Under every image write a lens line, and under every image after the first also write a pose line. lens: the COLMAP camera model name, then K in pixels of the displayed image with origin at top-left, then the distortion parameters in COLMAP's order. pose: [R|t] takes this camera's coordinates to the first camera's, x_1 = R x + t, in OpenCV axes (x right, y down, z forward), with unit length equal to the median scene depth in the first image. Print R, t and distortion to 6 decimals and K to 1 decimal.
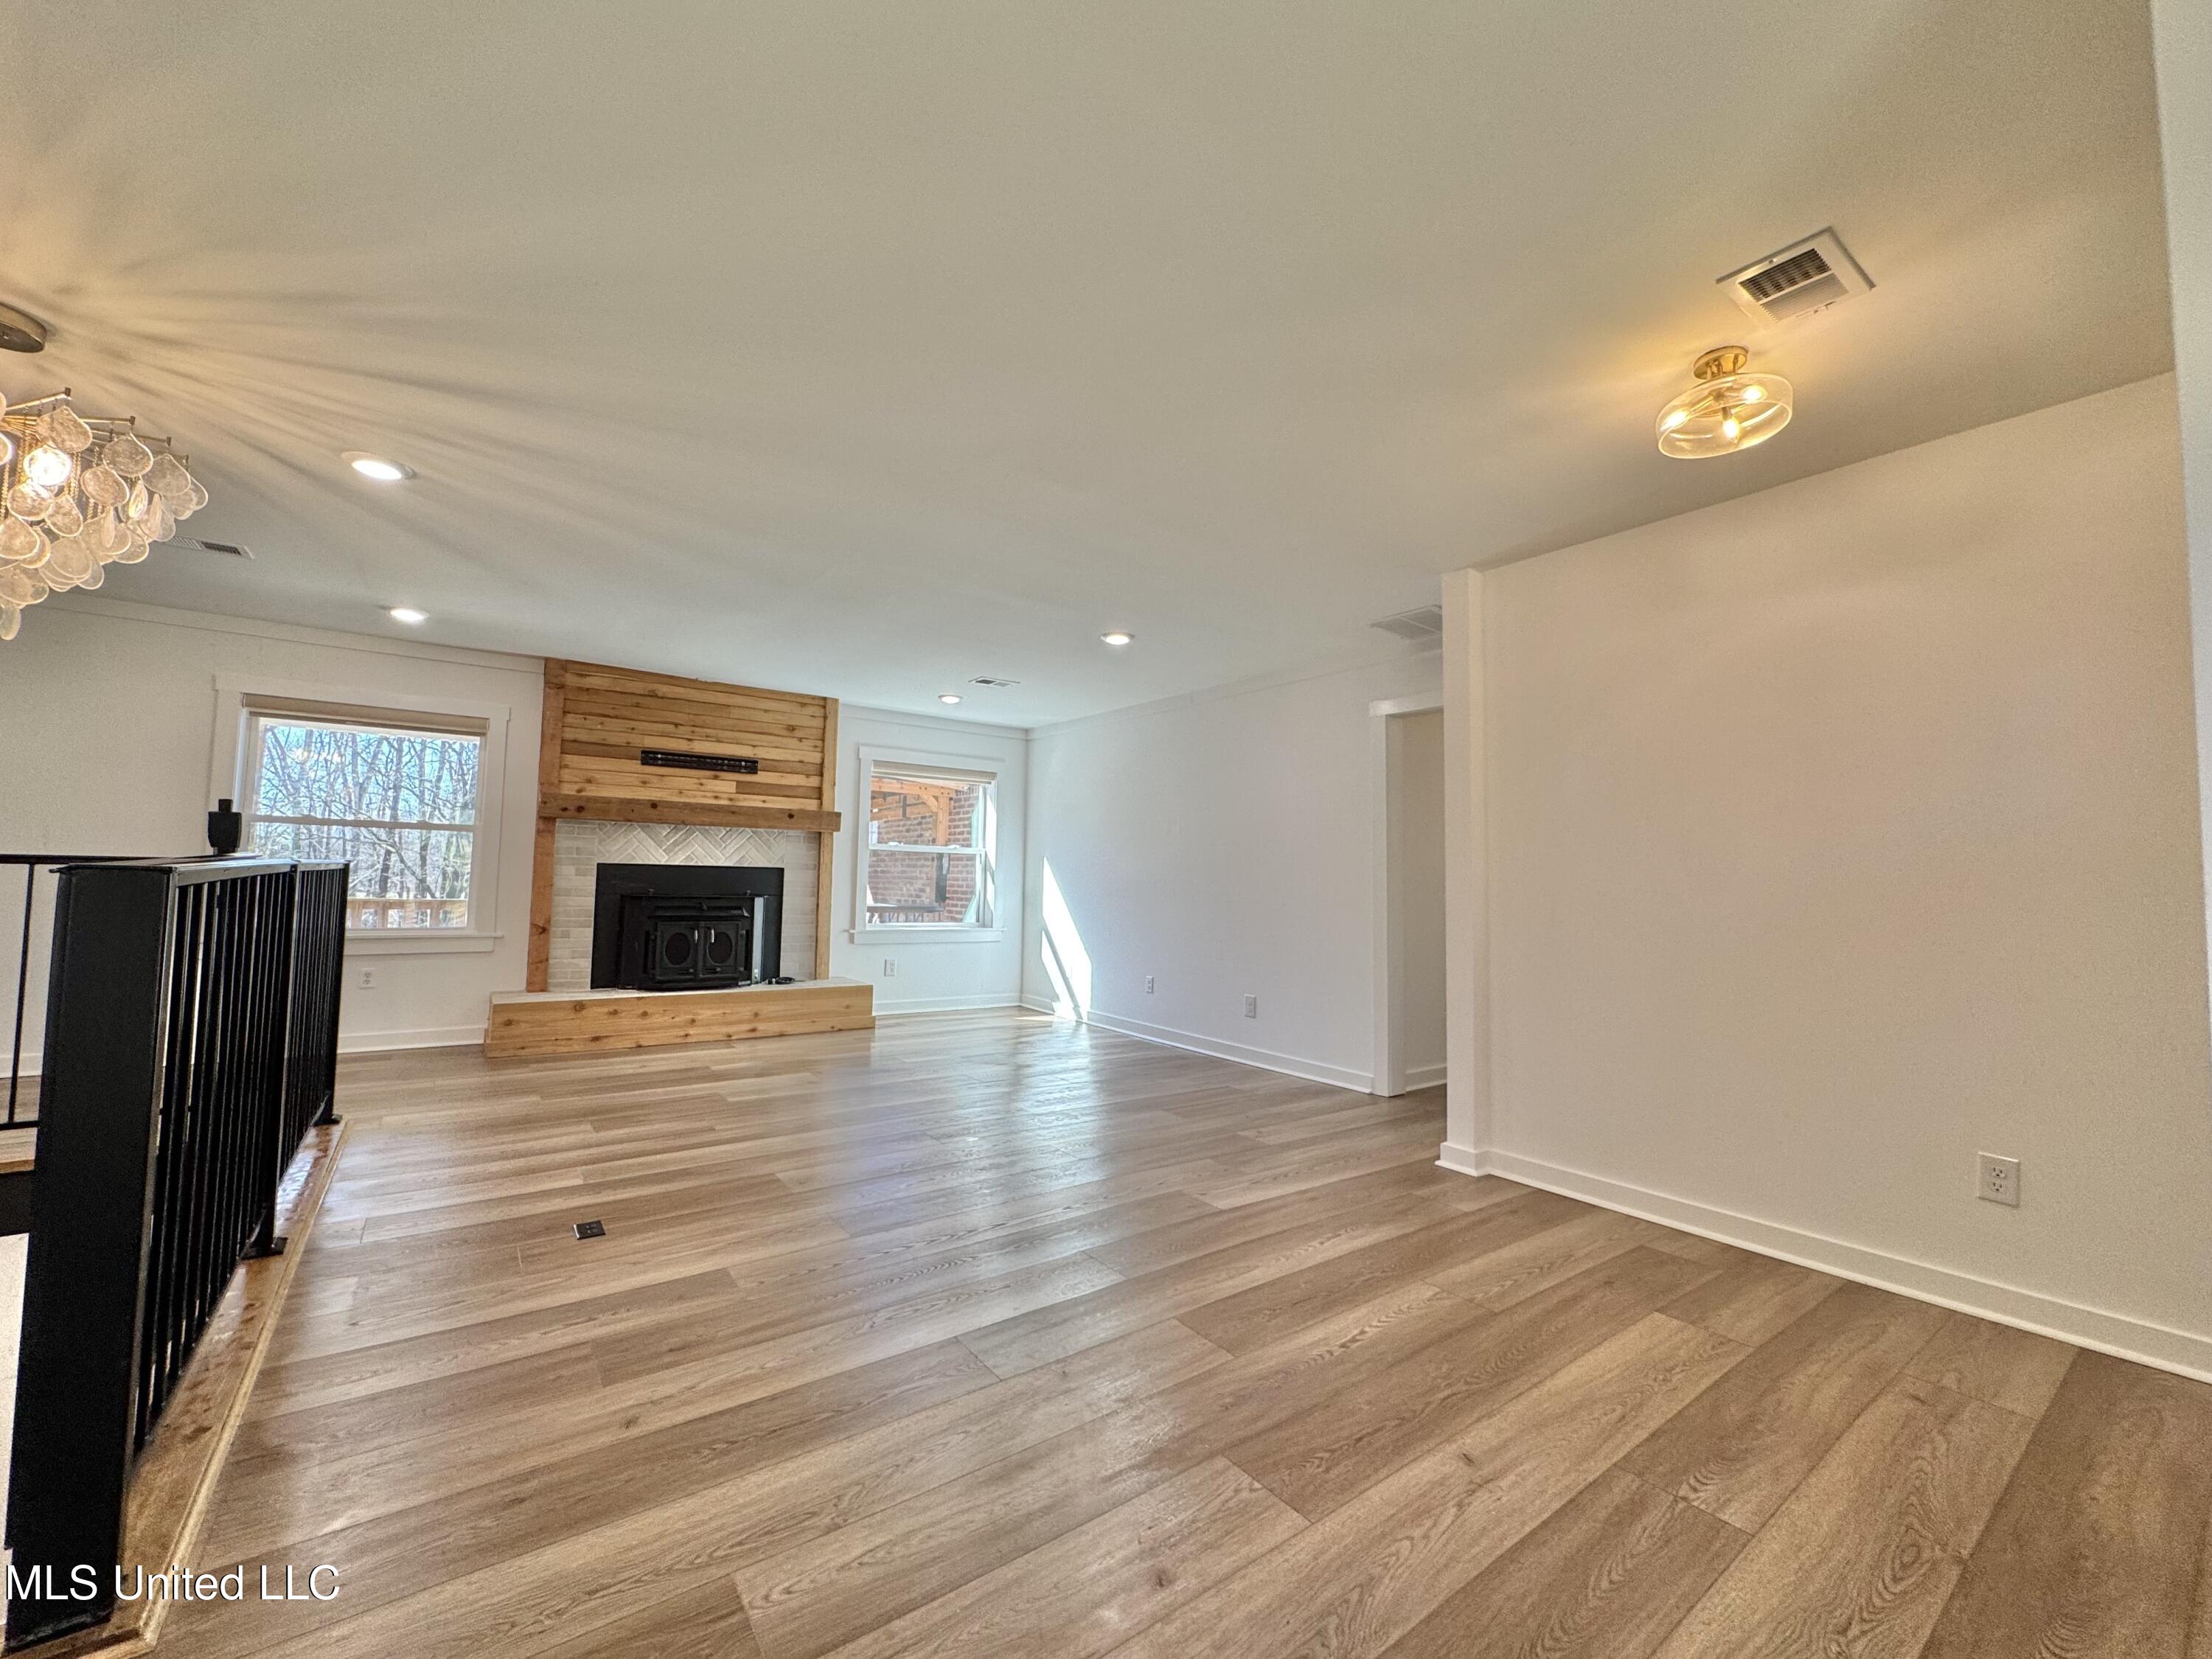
lens RADIAL K [[876.1, 0, 1104.1], [0, 876.1, 830.9], [0, 0, 1]] dist [-0.002887, 0.000169]
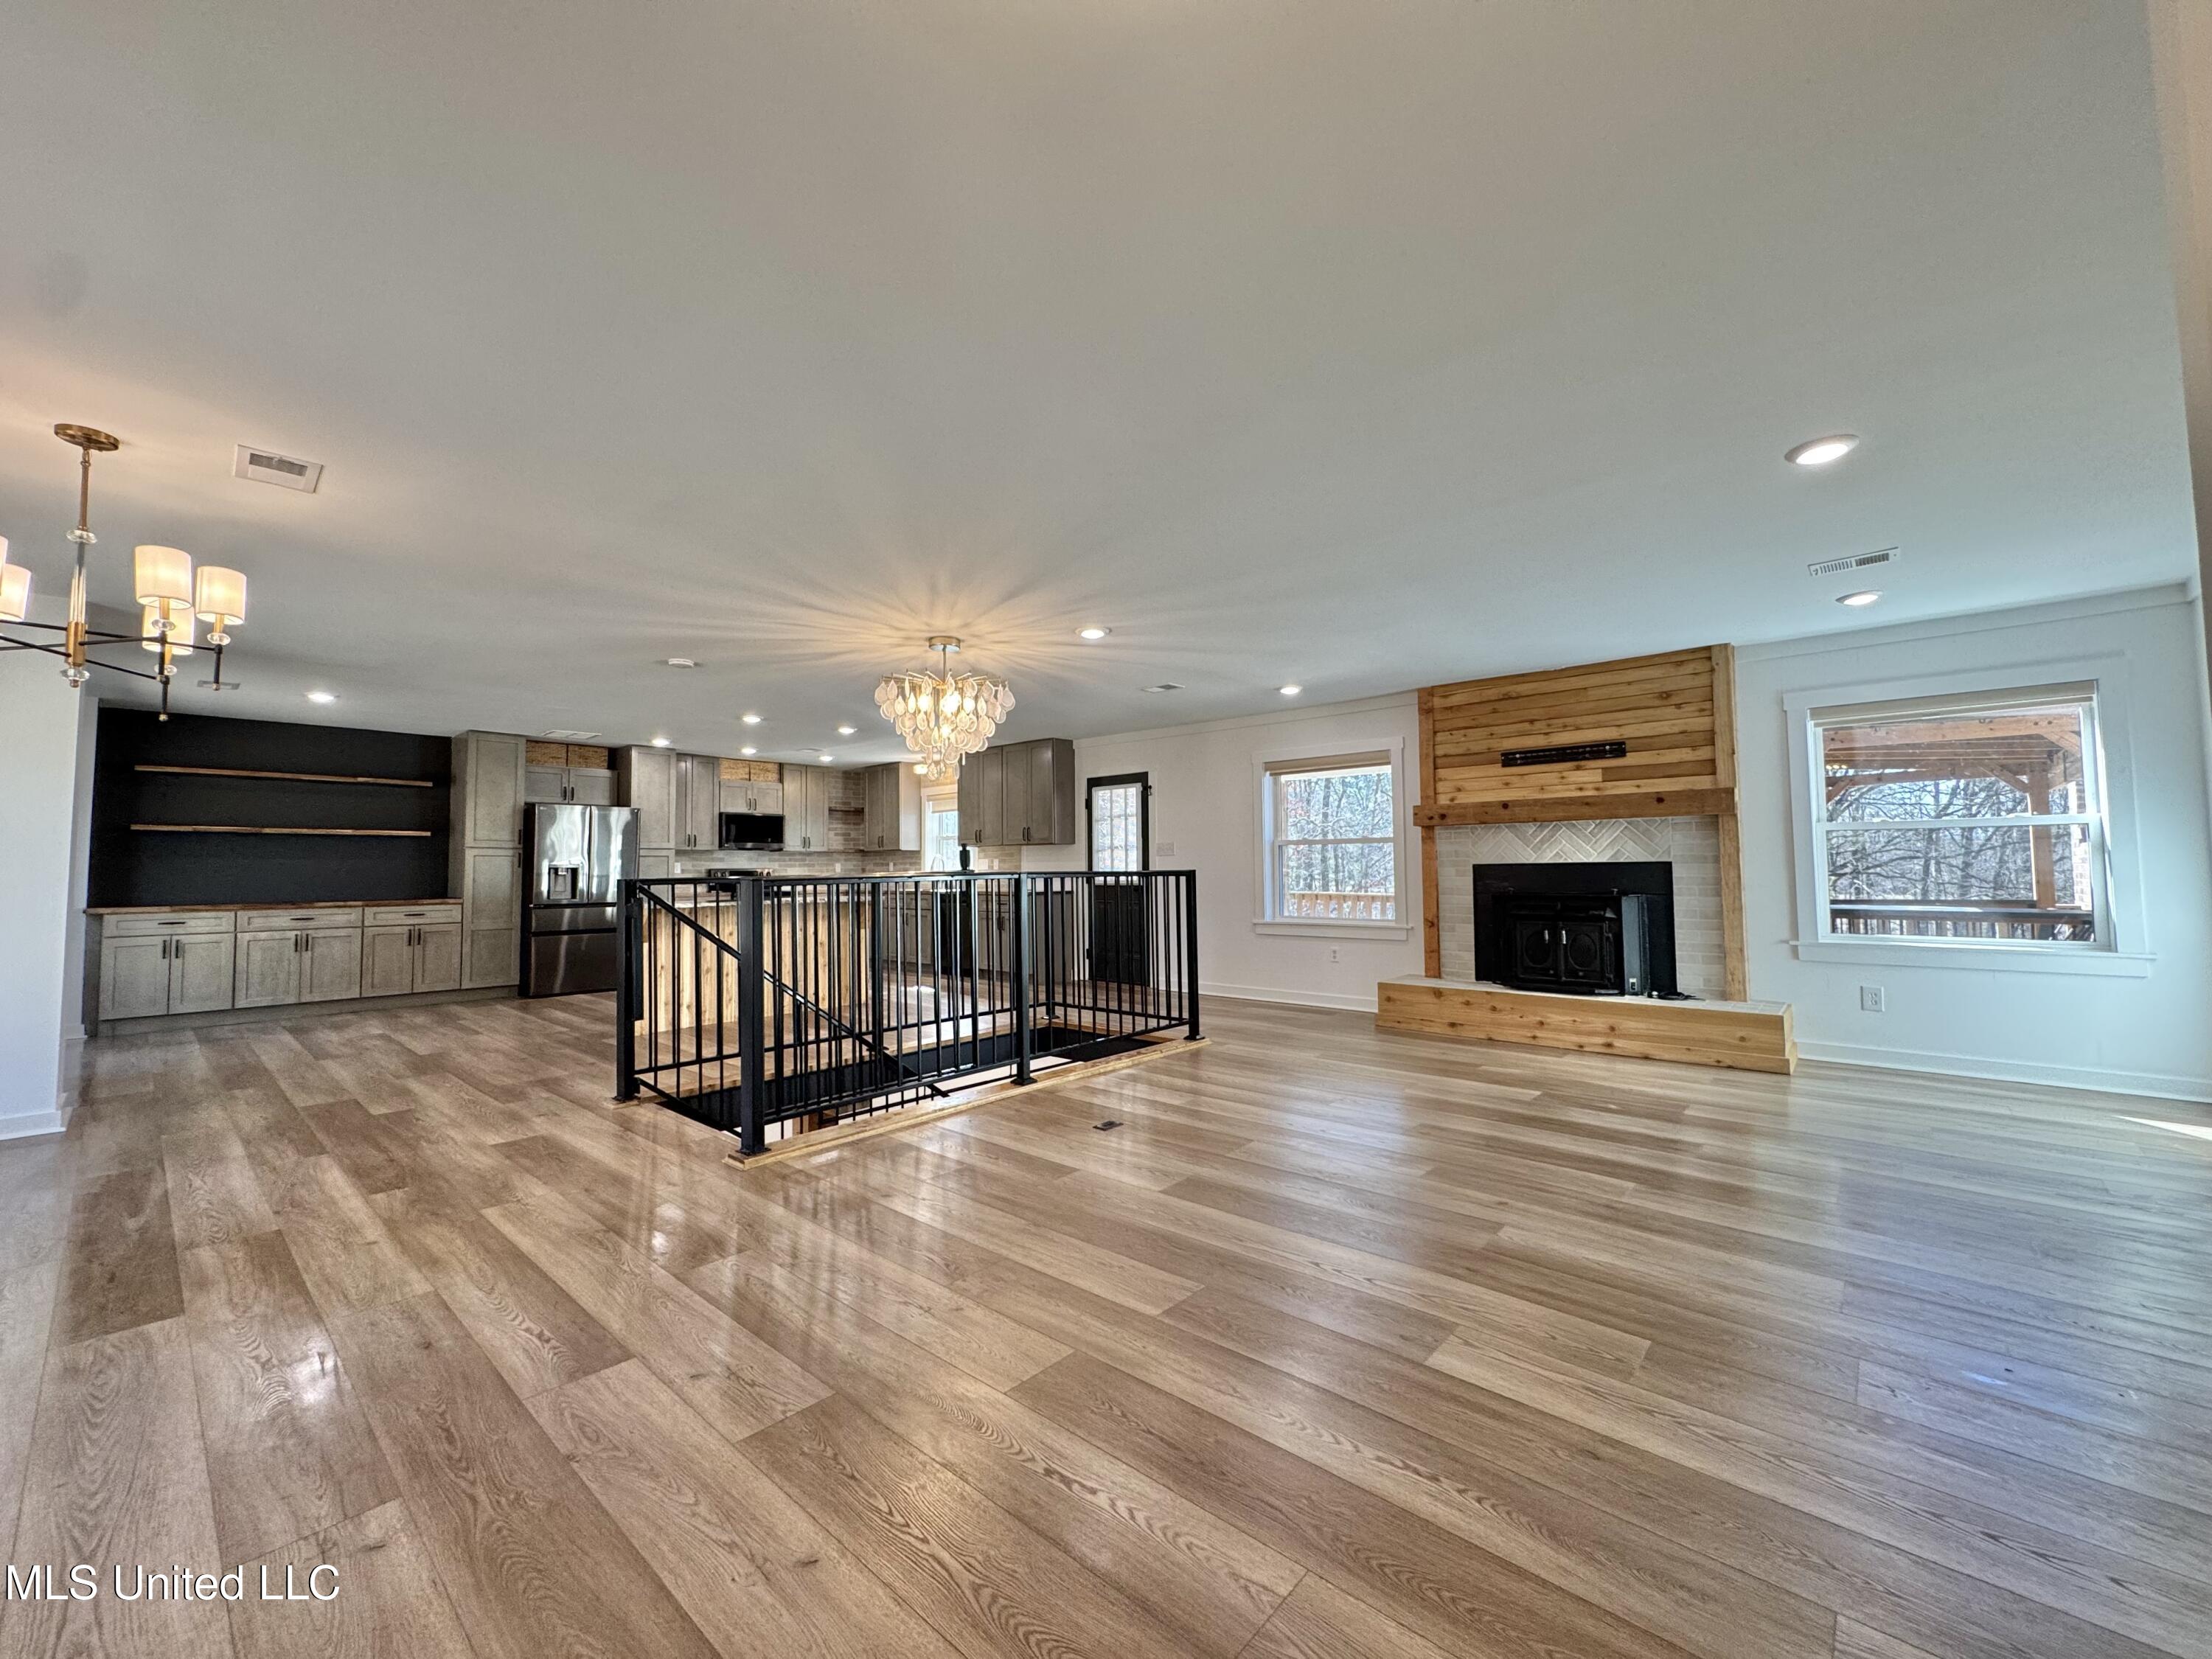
lens RADIAL K [[876.1, 0, 1102.3], [0, 876.1, 827.9], [0, 0, 1]] dist [-0.002887, 0.000169]
pose [[0.210401, -0.074233, -0.974793, 0.380767], [0.068293, 0.995793, -0.061092, 0.026896], [0.975227, -0.053717, 0.214585, 0.322894]]
